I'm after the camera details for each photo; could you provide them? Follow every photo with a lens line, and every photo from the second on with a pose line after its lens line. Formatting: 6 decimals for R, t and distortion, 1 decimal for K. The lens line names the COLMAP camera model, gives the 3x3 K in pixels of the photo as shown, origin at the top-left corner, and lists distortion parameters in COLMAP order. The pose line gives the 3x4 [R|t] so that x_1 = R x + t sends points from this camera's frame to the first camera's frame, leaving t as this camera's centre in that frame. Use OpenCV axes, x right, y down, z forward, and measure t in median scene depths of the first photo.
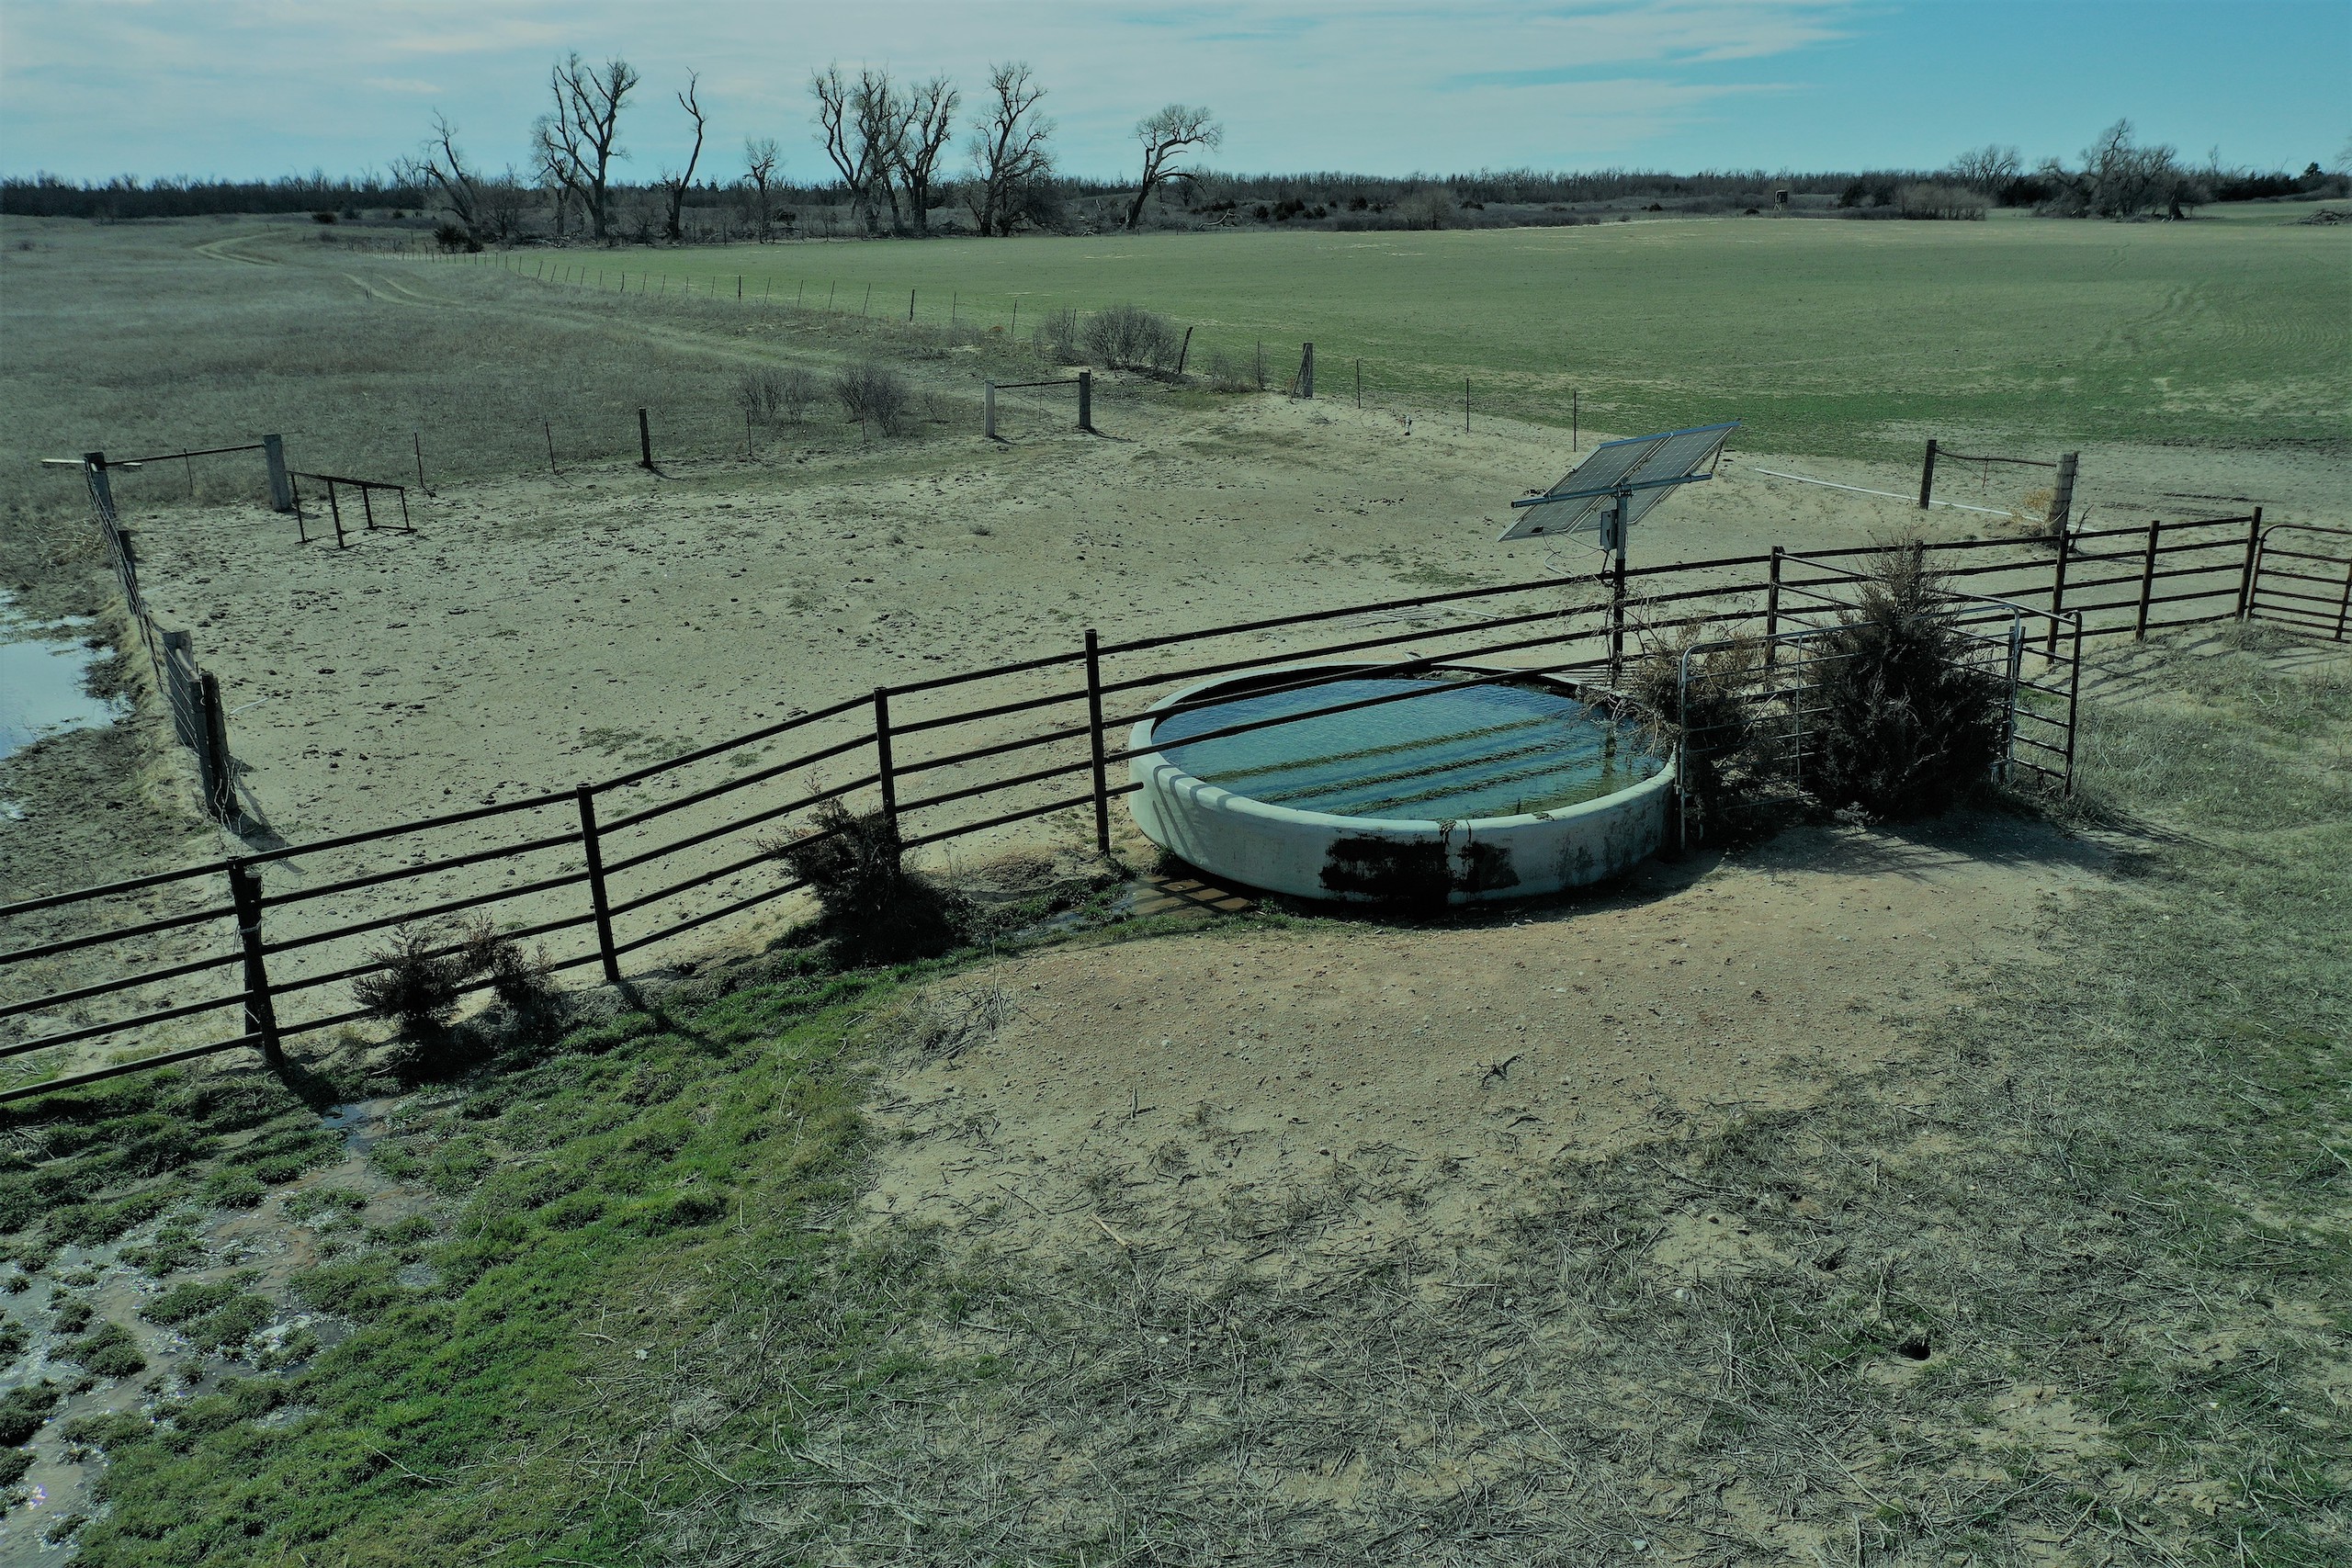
lens RADIAL K [[1931.2, 0, 1124.2], [0, 1931.2, 775.1], [0, 0, 1]] dist [-0.010537, 0.002092]
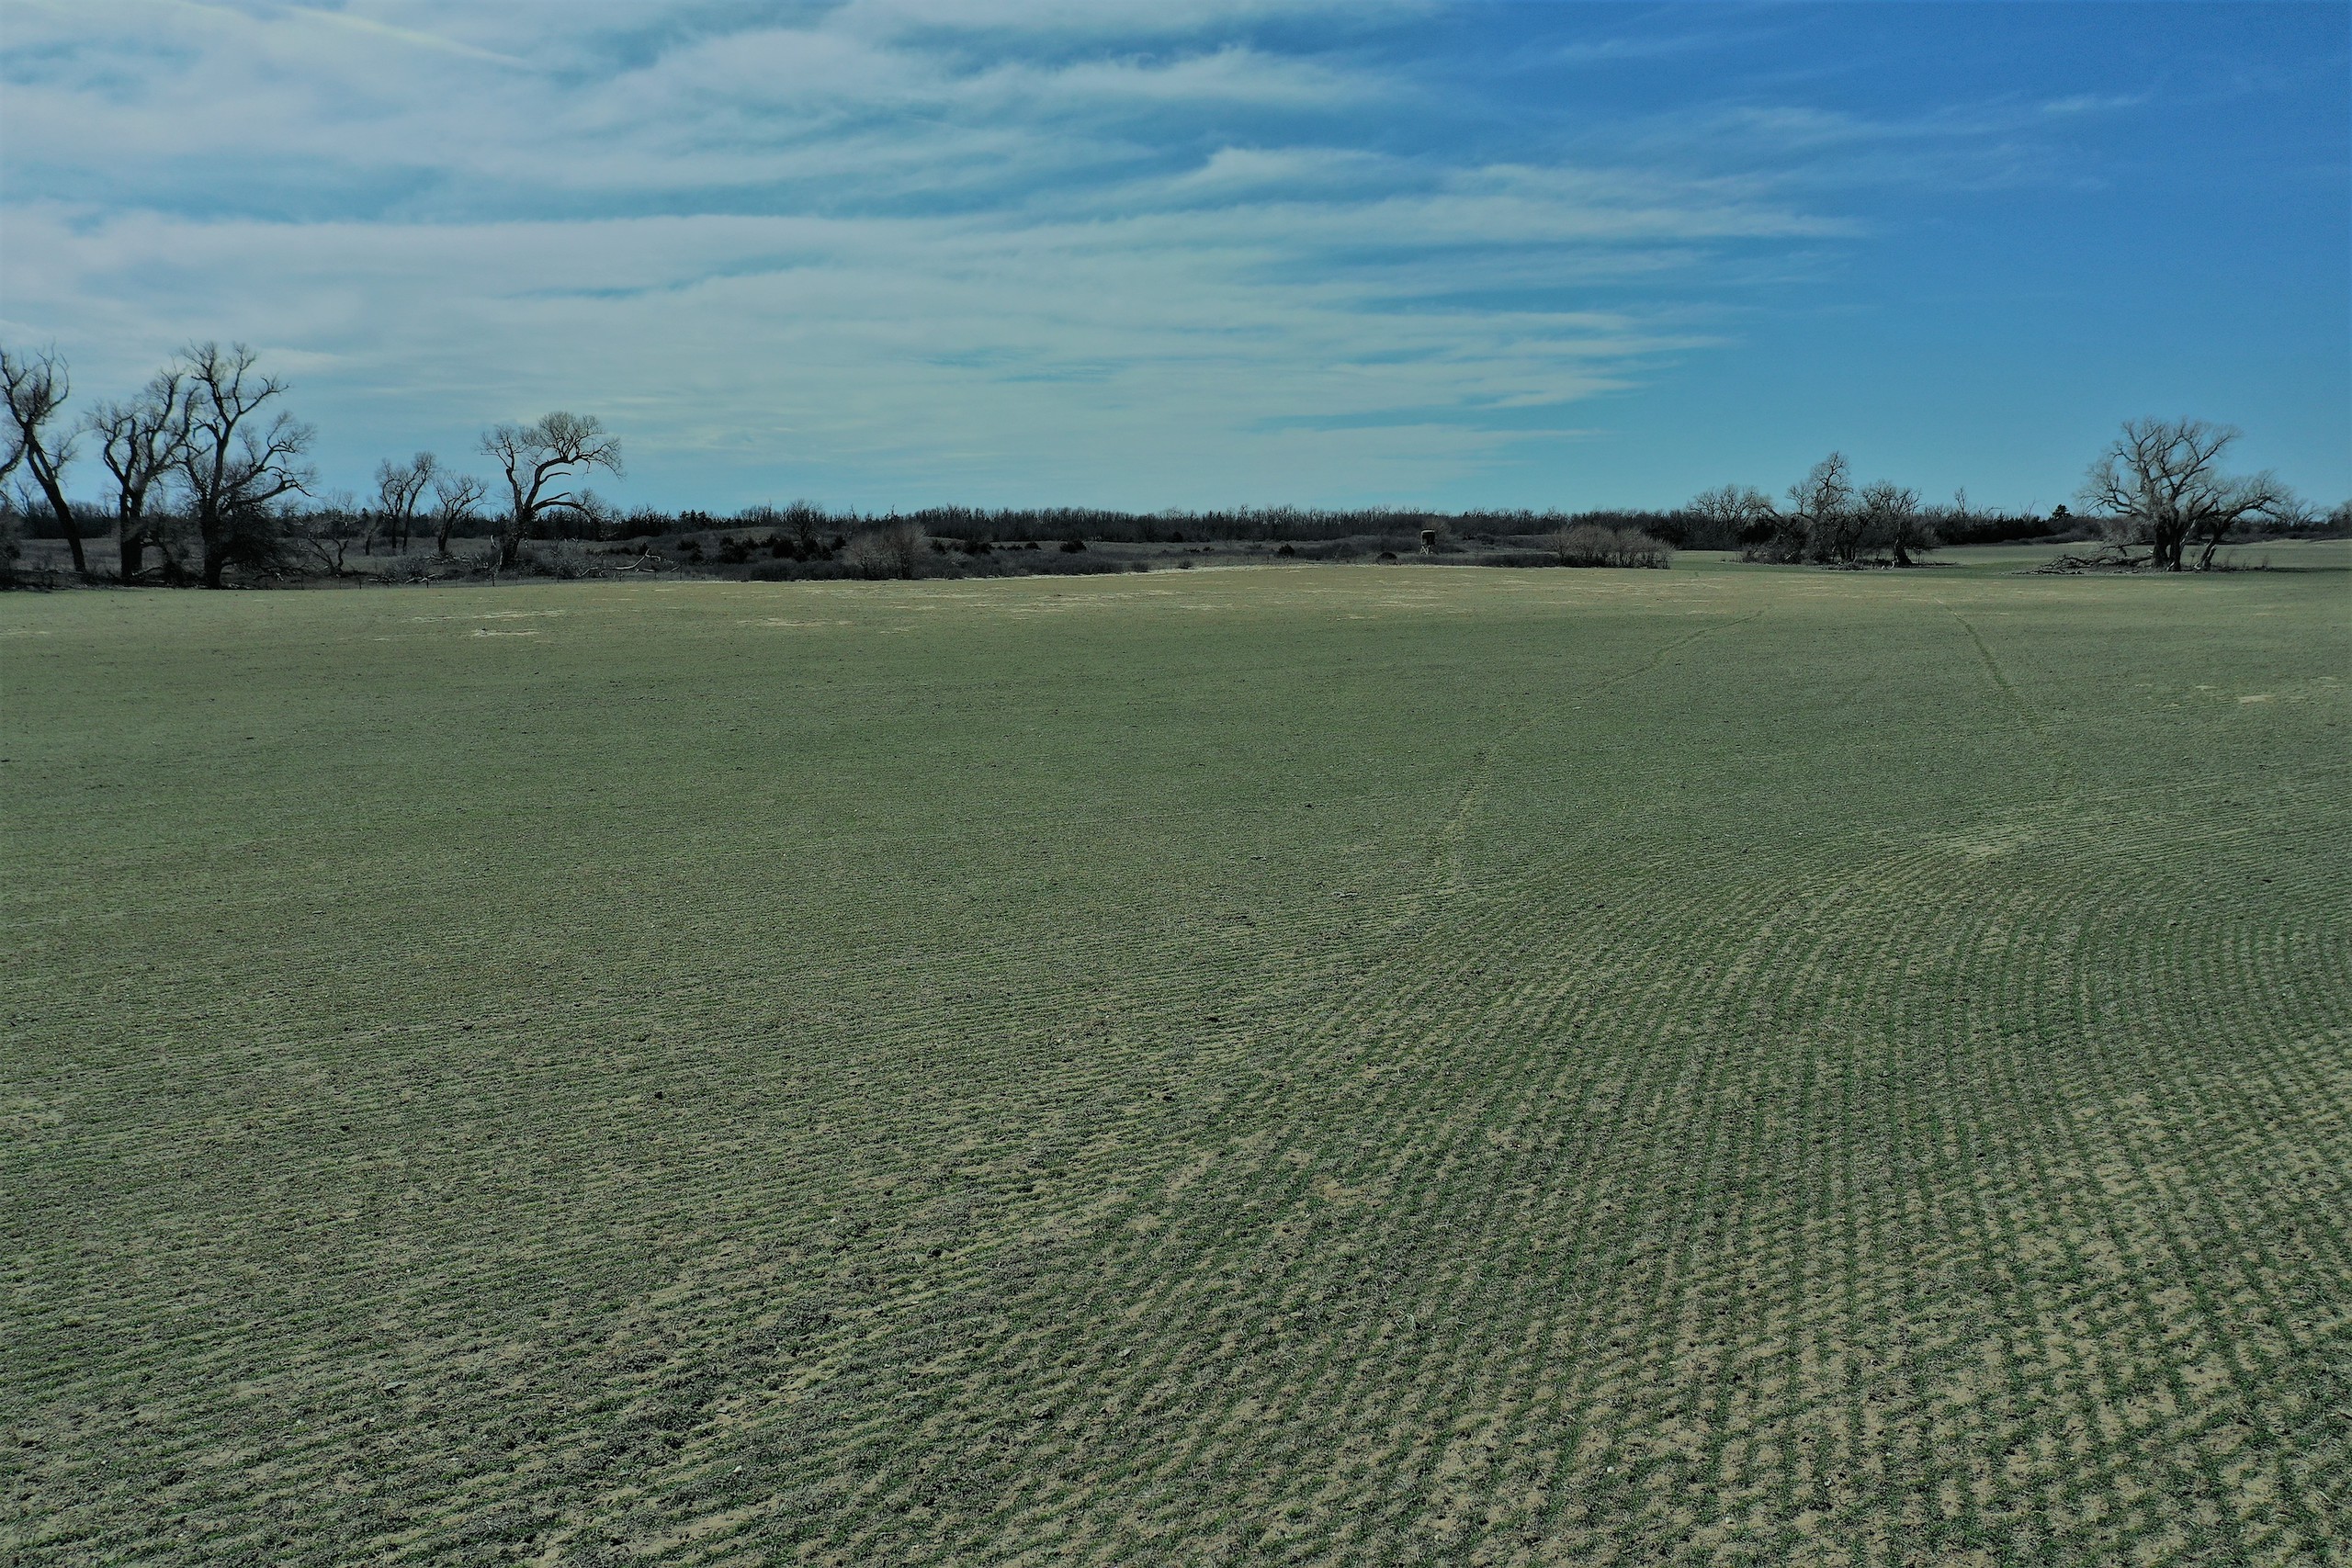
lens RADIAL K [[1911.3, 0, 1195.9], [0, 1911.3, 792.1], [0, 0, 1]] dist [0.002686, -0.001231]
pose [[0.994215, -0.006631, 0.107205, 0.140437], [0.023160, 0.987849, -0.153684, -0.065328], [-0.104883, 0.155277, 0.982287, 0.211067]]
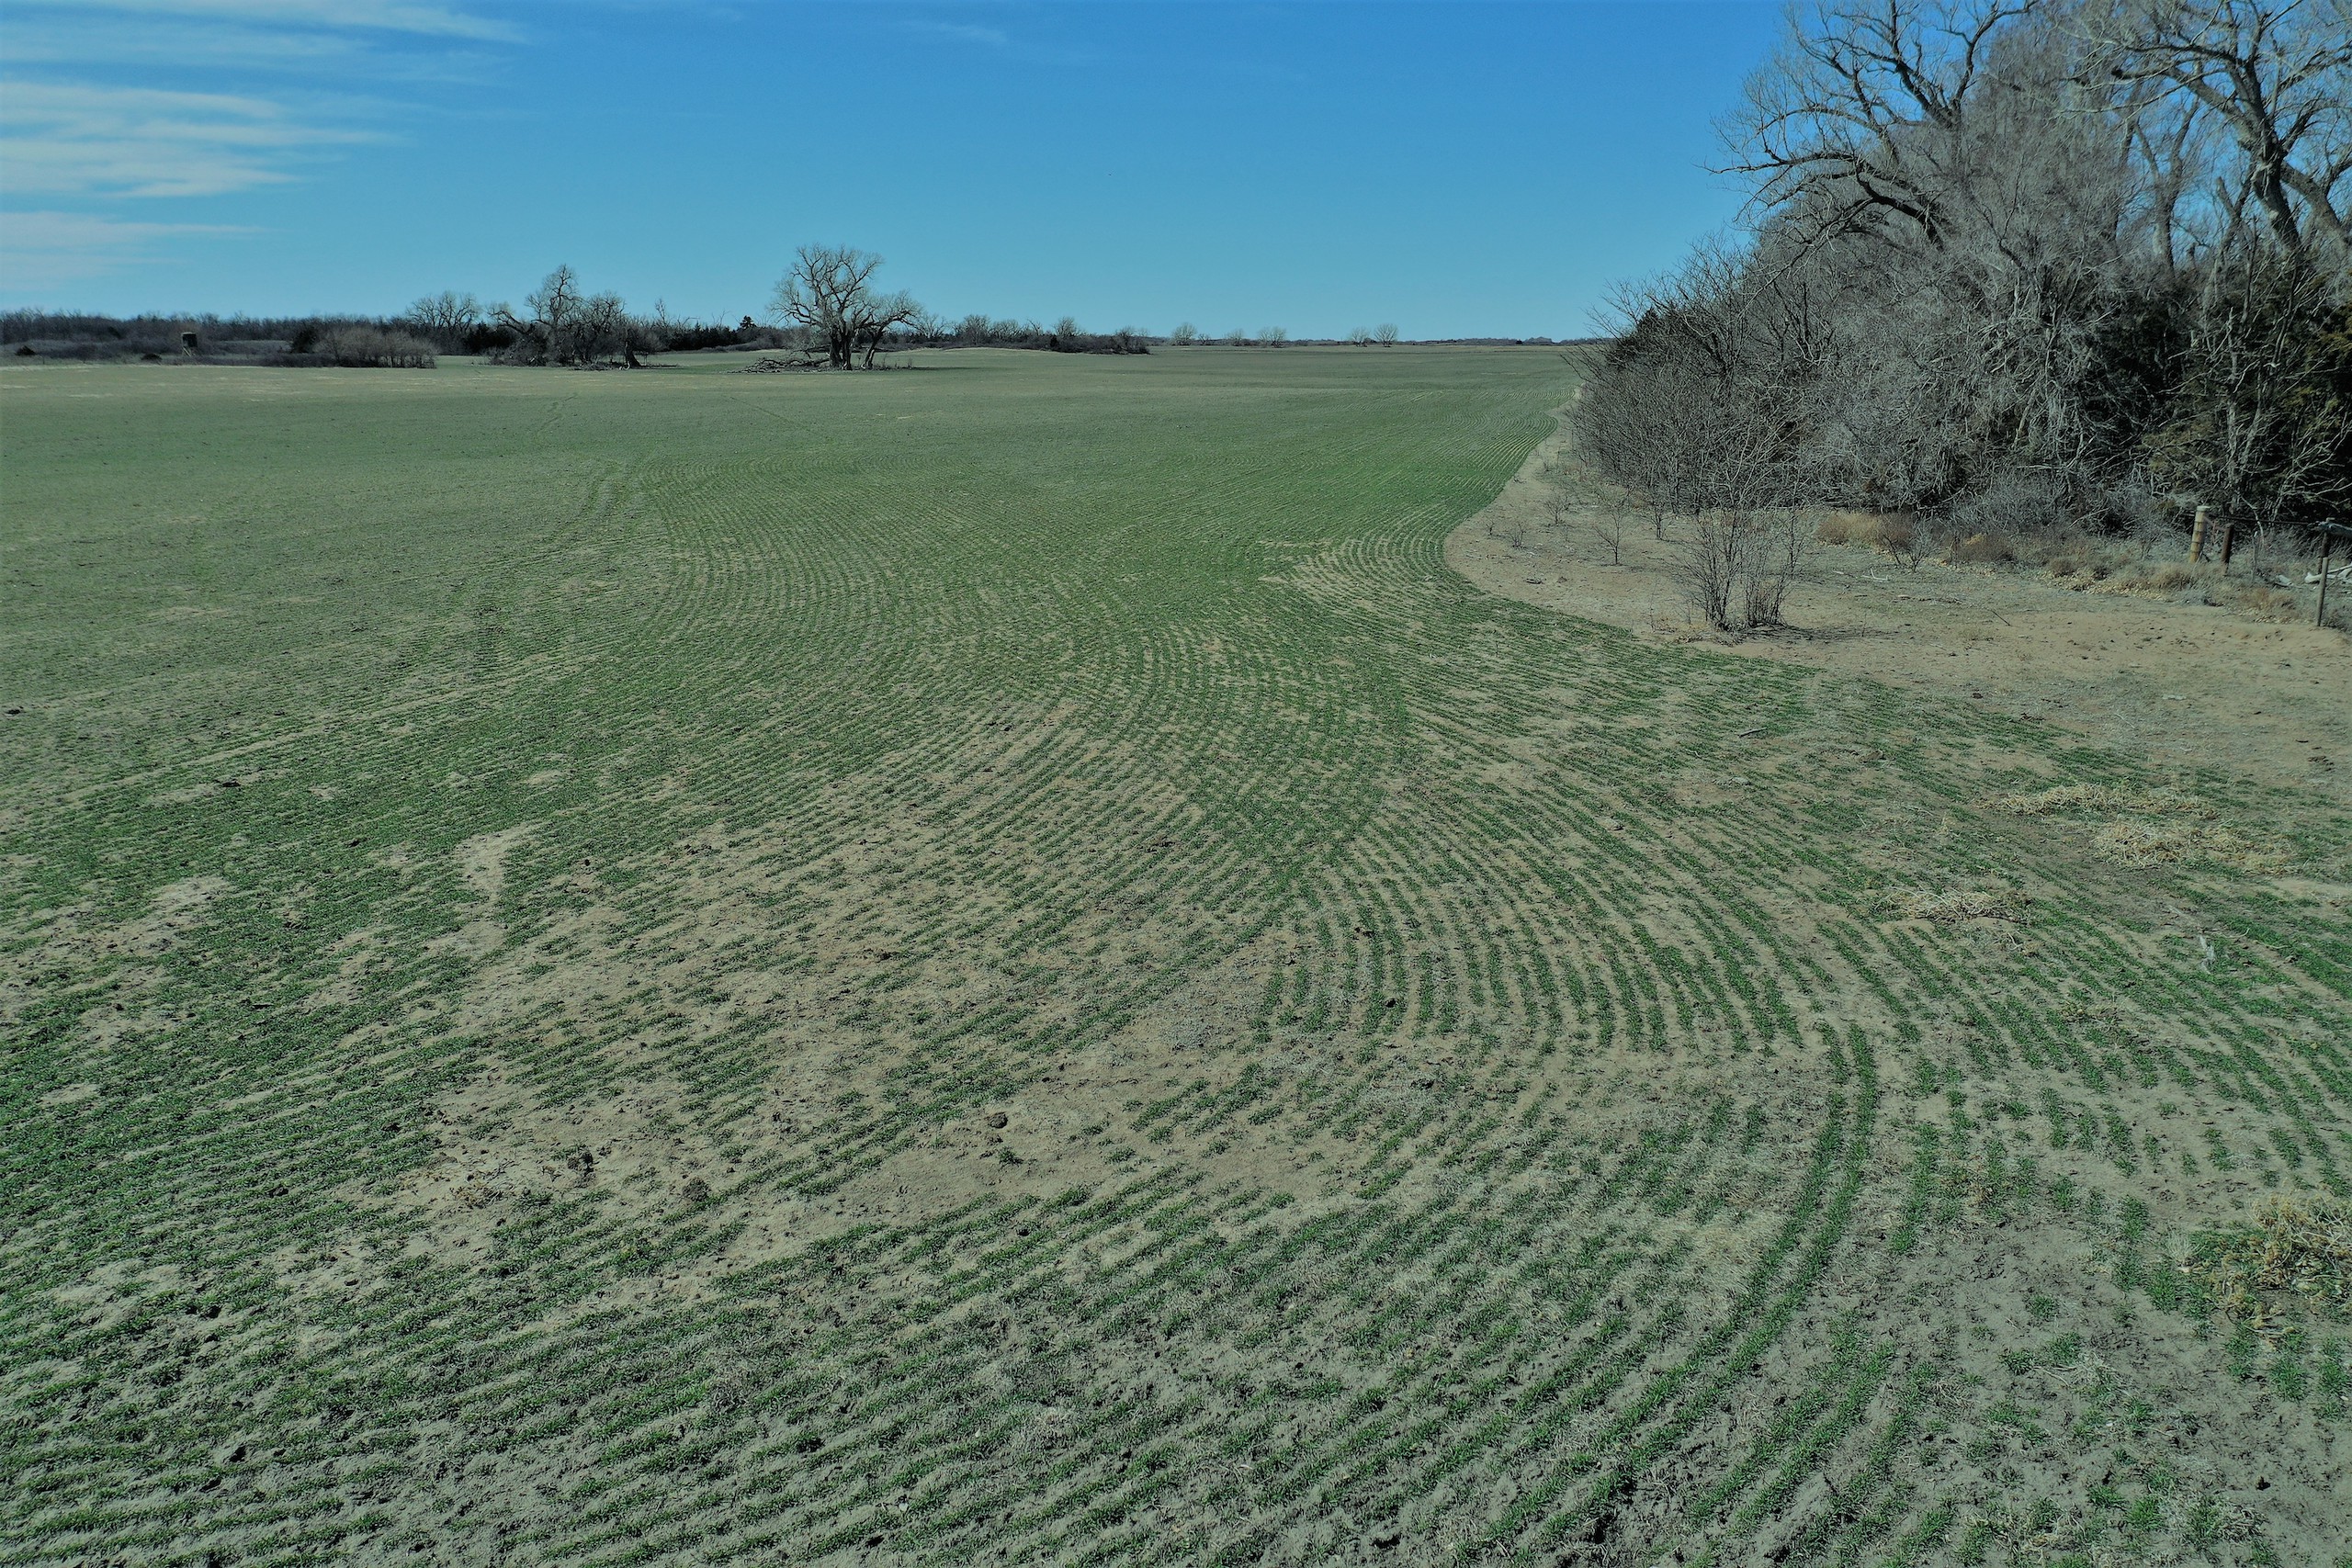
lens RADIAL K [[1911.3, 0, 1195.9], [0, 1911.3, 792.1], [0, 0, 1]] dist [0.002686, -0.001231]
pose [[0.726359, -0.145067, 0.671832, 0.065634], [0.186636, 0.982375, 0.010338, -0.031317], [-0.661490, 0.117878, 0.740632, 0.108616]]
